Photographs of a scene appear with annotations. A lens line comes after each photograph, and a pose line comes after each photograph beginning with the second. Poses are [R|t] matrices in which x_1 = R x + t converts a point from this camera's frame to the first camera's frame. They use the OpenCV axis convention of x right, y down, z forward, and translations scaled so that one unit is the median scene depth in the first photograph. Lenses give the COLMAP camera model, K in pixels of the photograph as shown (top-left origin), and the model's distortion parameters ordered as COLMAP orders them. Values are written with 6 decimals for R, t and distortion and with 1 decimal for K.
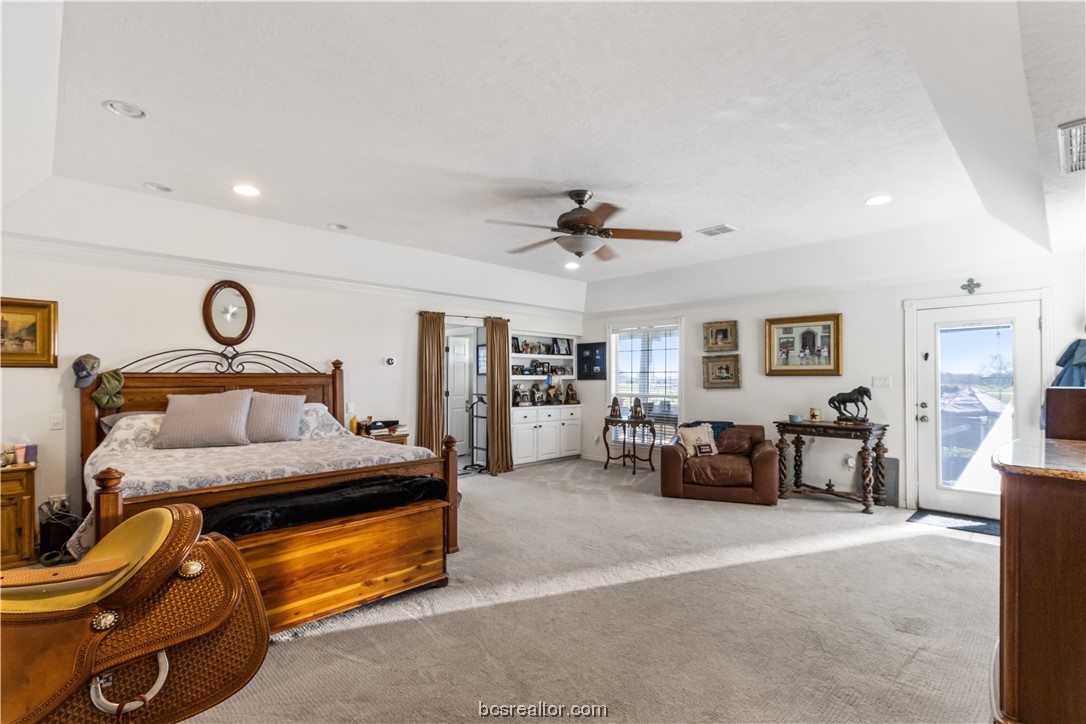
lens RADIAL K [[517.3, 0, 542.9], [0, 517.3, 388.3], [0, 0, 1]] dist [0.001259, 0.000606]
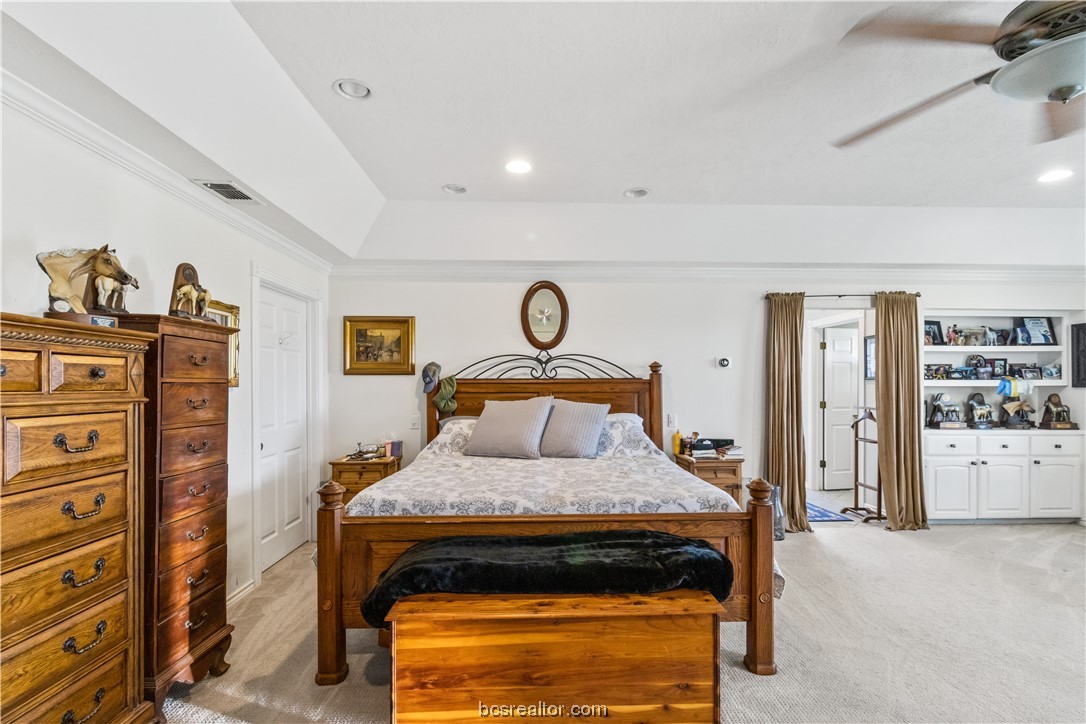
lens RADIAL K [[517.3, 0, 542.9], [0, 517.3, 388.3], [0, 0, 1]] dist [0.001259, 0.000606]
pose [[0.739939, 0.007399, -0.672634, 0.026599], [-0.014063, 0.999891, -0.004472, -0.006447], [0.672527, 0.012769, 0.739962, 0.253080]]
